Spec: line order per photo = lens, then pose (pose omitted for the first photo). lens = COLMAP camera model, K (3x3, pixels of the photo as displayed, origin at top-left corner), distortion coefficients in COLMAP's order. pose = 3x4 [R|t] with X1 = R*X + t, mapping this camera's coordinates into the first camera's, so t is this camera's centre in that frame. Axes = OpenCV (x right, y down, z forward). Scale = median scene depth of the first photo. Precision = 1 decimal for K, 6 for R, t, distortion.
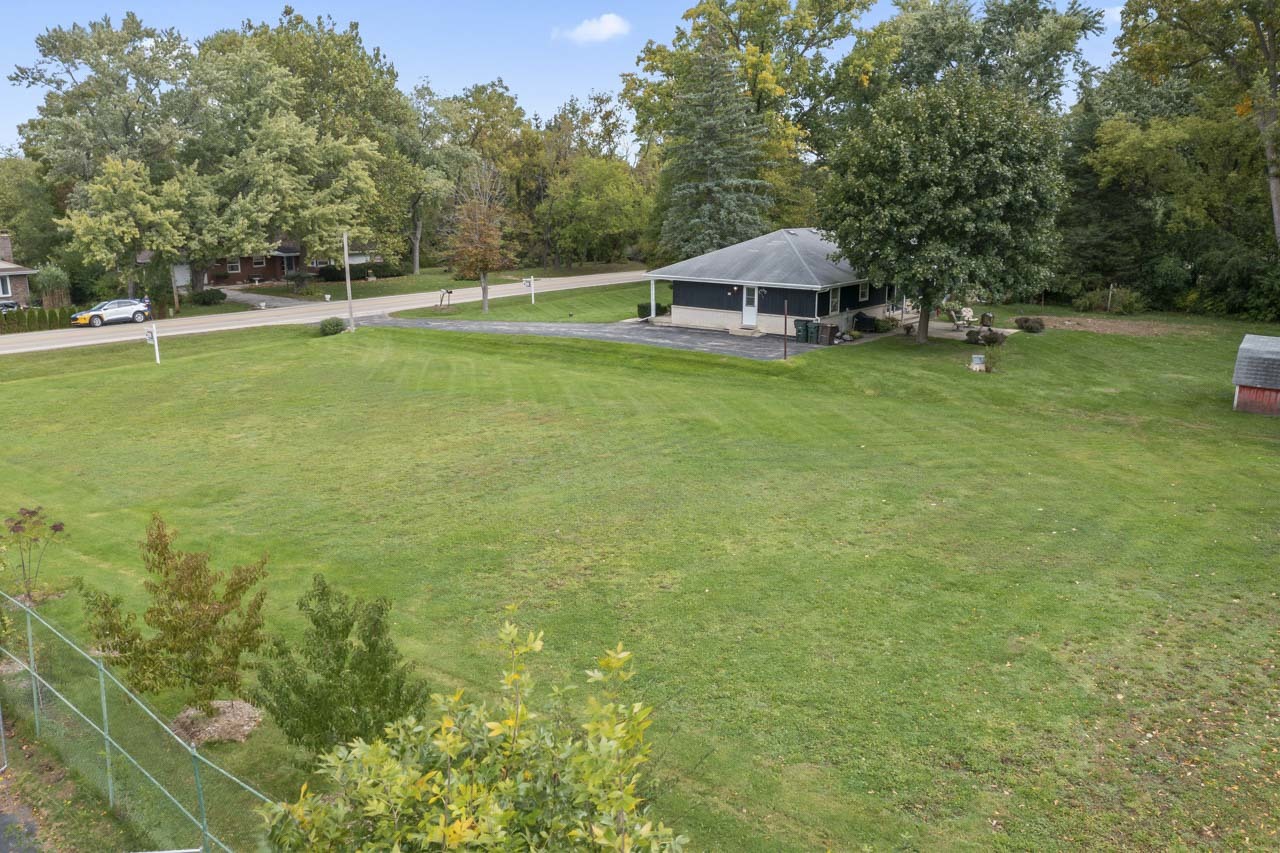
lens RADIAL K [[1033.8, 0, 643.0], [0, 1033.8, 414.5], [0, 0, 1]] dist [-0.002084, 0.010664]
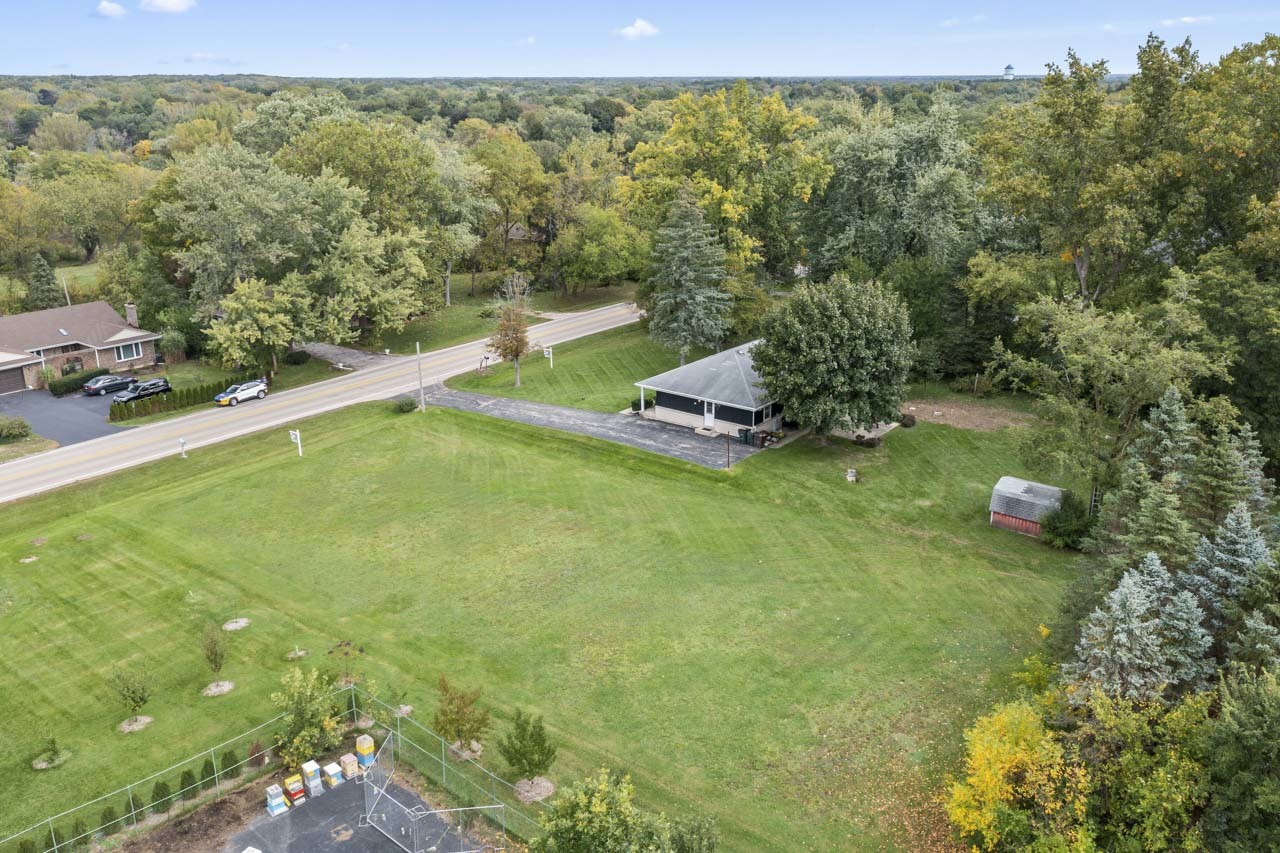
lens RADIAL K [[1033.8, 0, 634.8], [0, 1033.8, 430.0], [0, 0, 1]] dist [-0.002084, 0.010664]
pose [[0.999914, -0.011061, -0.007006, 0.009710], [0.011668, 0.995548, 0.093531, -0.225506], [0.005940, -0.093604, 0.995592, -0.455418]]
